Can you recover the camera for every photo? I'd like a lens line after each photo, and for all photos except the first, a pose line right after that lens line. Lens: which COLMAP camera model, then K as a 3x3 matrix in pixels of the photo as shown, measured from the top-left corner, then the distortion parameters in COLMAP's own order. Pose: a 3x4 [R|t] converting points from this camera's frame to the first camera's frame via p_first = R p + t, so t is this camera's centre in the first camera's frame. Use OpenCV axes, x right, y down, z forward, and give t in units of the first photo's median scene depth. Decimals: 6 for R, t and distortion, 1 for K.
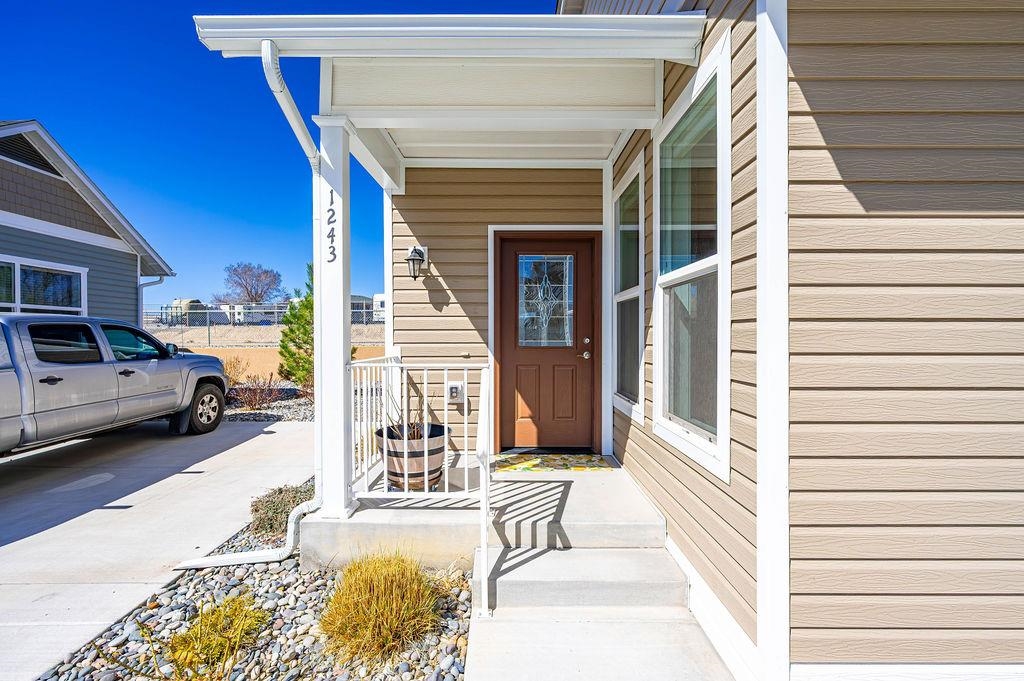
lens RADIAL K [[476.5, 0, 512.0], [0, 476.5, 340.5], [0, 0, 1]] dist [0.019689, -0.000066]
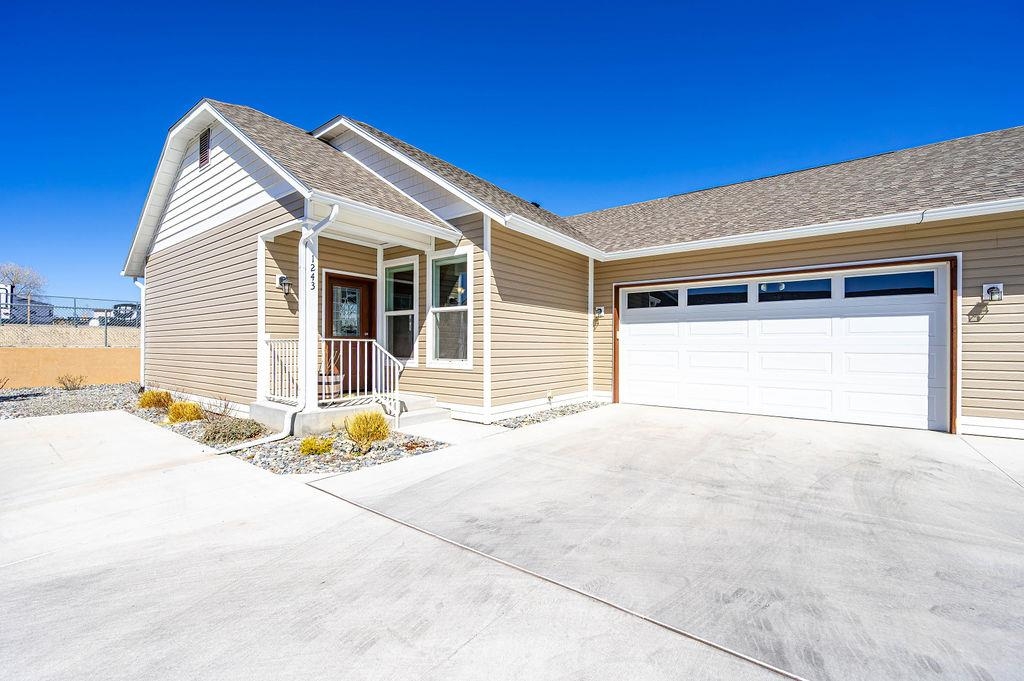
lens RADIAL K [[427.7, 0, 516.4], [0, 427.7, 338.2], [0, 0, 1]] dist [-0.001612, -0.000203]
pose [[0.602803, 0.019595, 0.797650, -1.235264], [0.000758, 0.999684, -0.025130, 0.089627], [-0.797890, 0.015753, 0.602597, -0.774993]]
